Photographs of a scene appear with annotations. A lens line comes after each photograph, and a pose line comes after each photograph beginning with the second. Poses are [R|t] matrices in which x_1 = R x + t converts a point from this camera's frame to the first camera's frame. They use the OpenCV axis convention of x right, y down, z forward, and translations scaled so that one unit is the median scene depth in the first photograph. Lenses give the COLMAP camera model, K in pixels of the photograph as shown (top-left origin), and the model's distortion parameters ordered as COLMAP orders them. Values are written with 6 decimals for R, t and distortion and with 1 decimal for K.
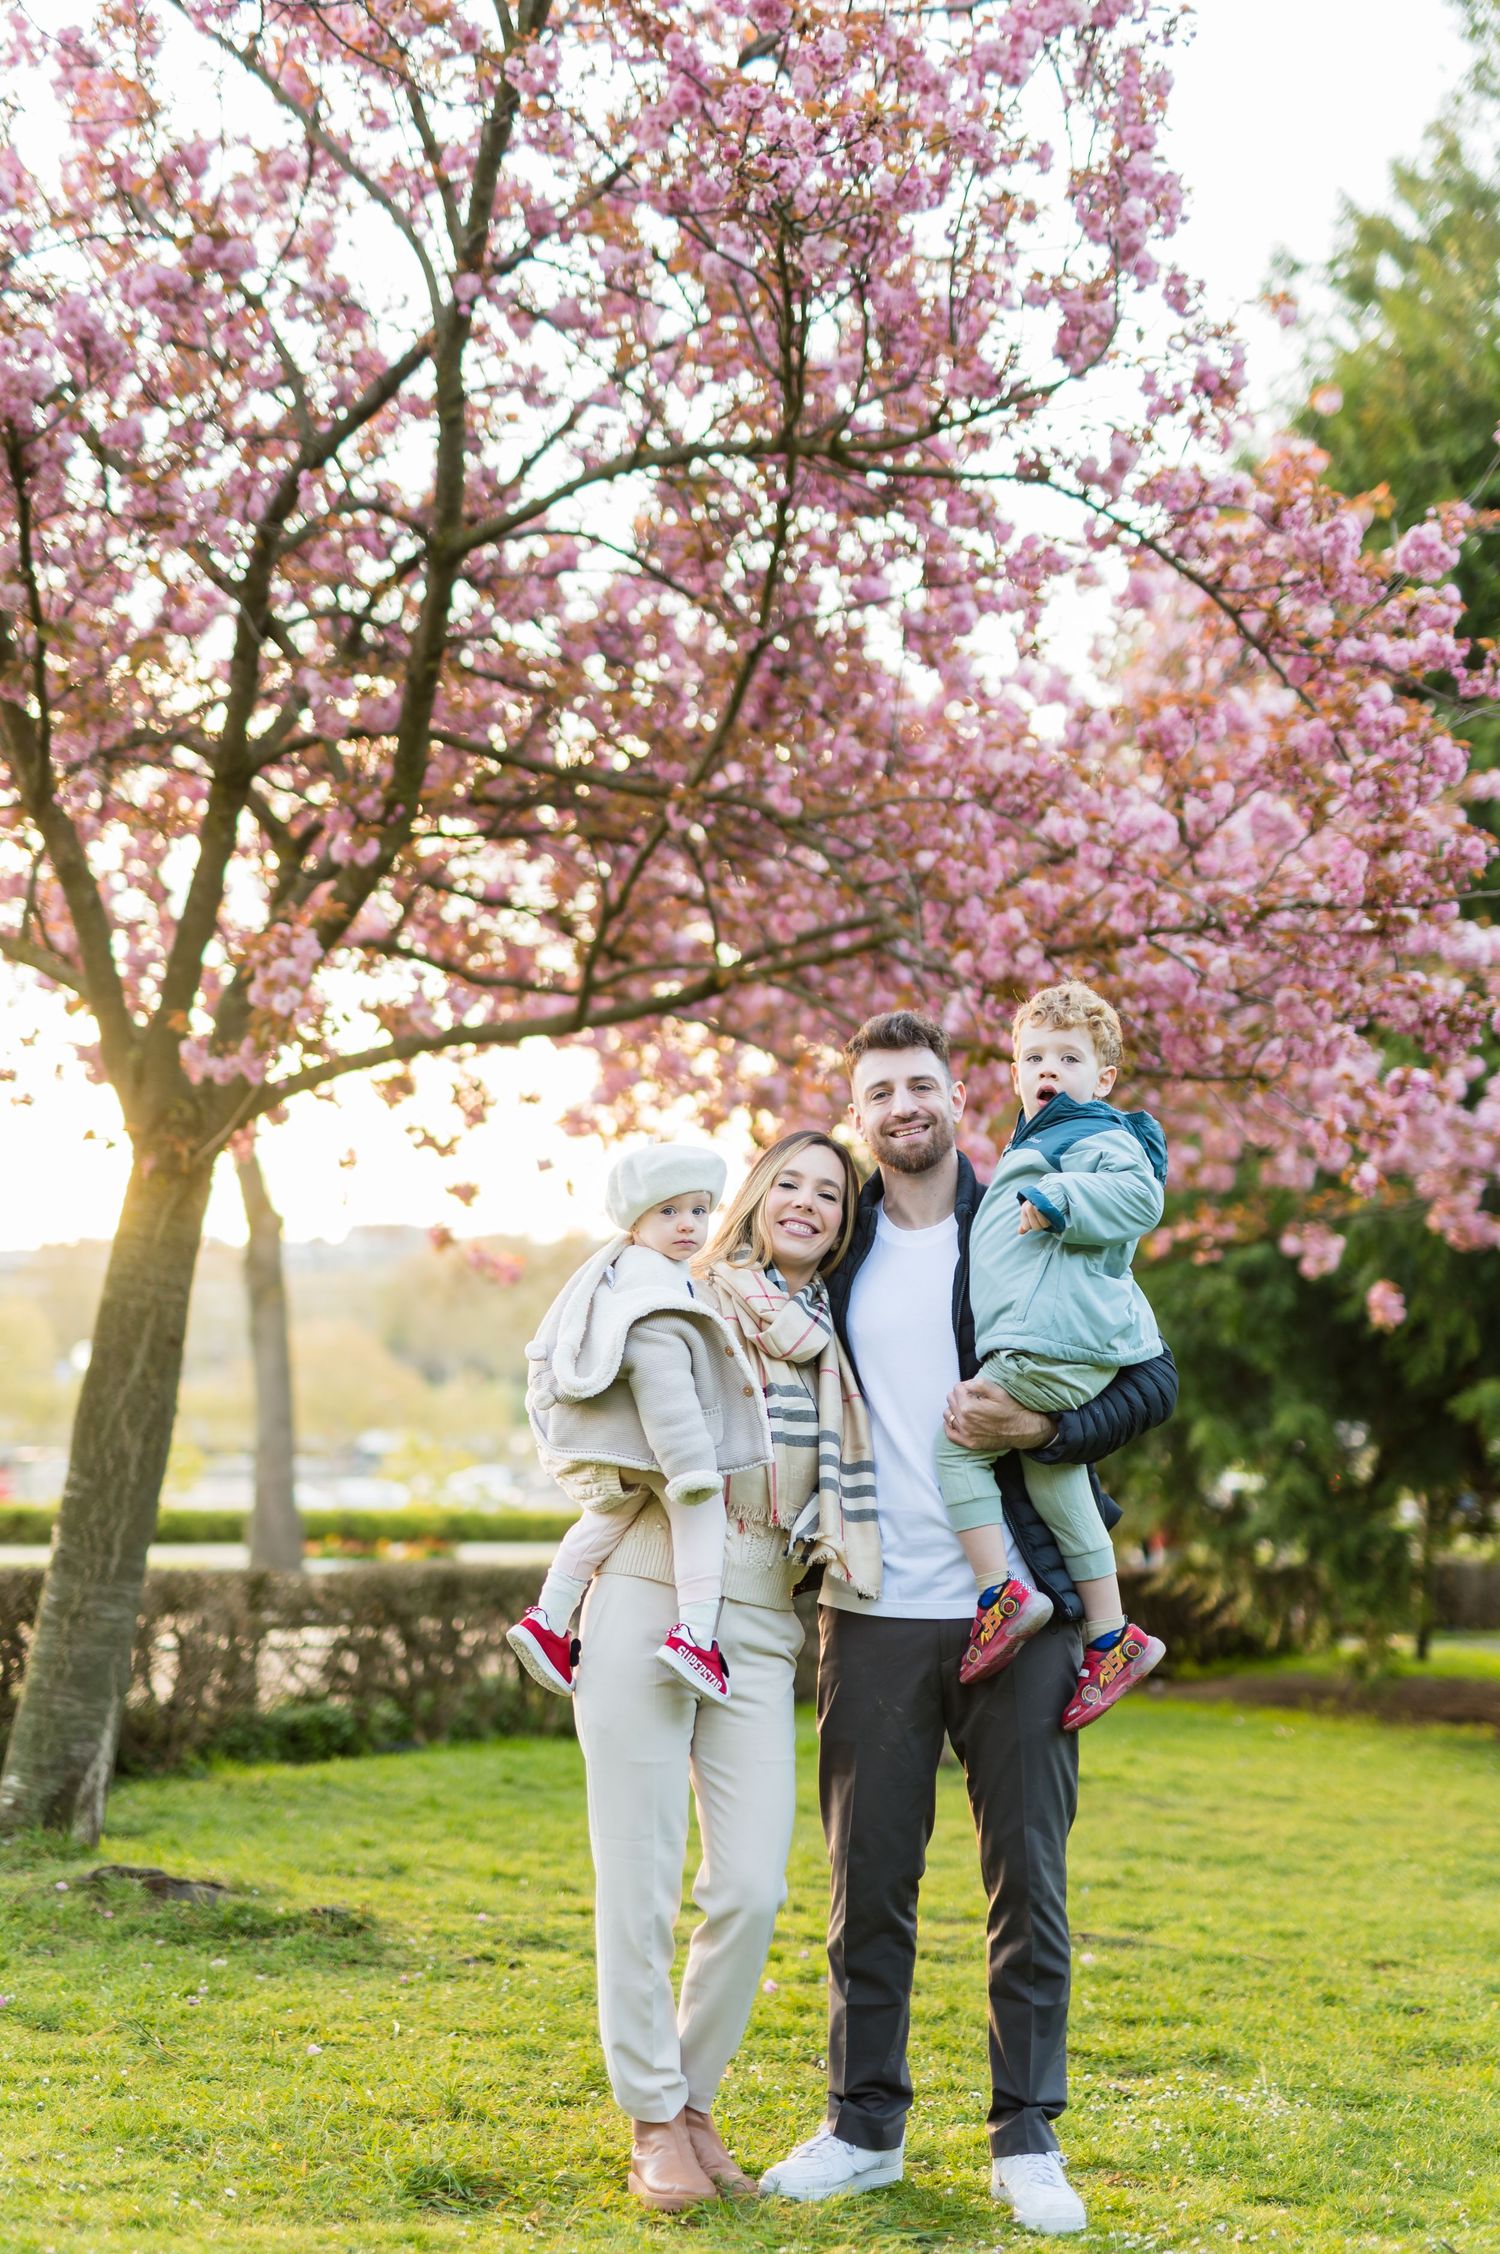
lens RADIAL K [[3208.8, 0, 749.4], [0, 3208.8, 1129.4], [0, 0, 1]] dist [0.021064, 0.000000]
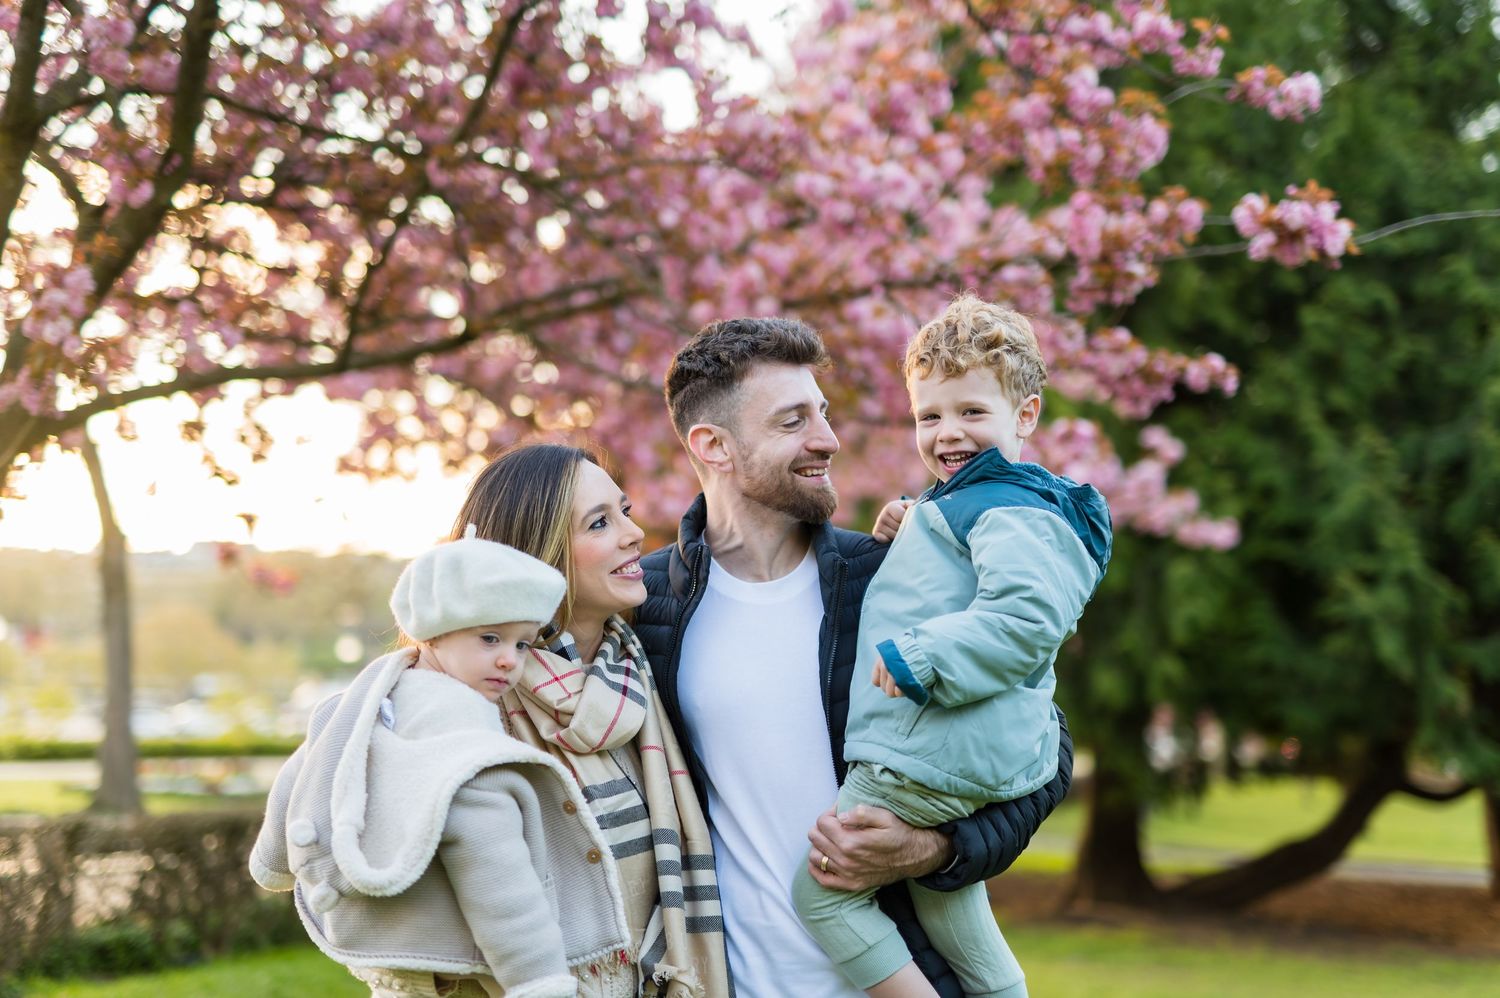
lens RADIAL K [[2135.4, 0, 751.4], [0, 2135.4, 496.7], [0, 0, 1]] dist [0.021064, 0.000000]
pose [[0.991010, 0.016797, 0.132731, -0.011604], [-0.017999, 0.999807, 0.007867, 0.003873], [-0.132573, -0.010185, 0.991121, 0.275373]]
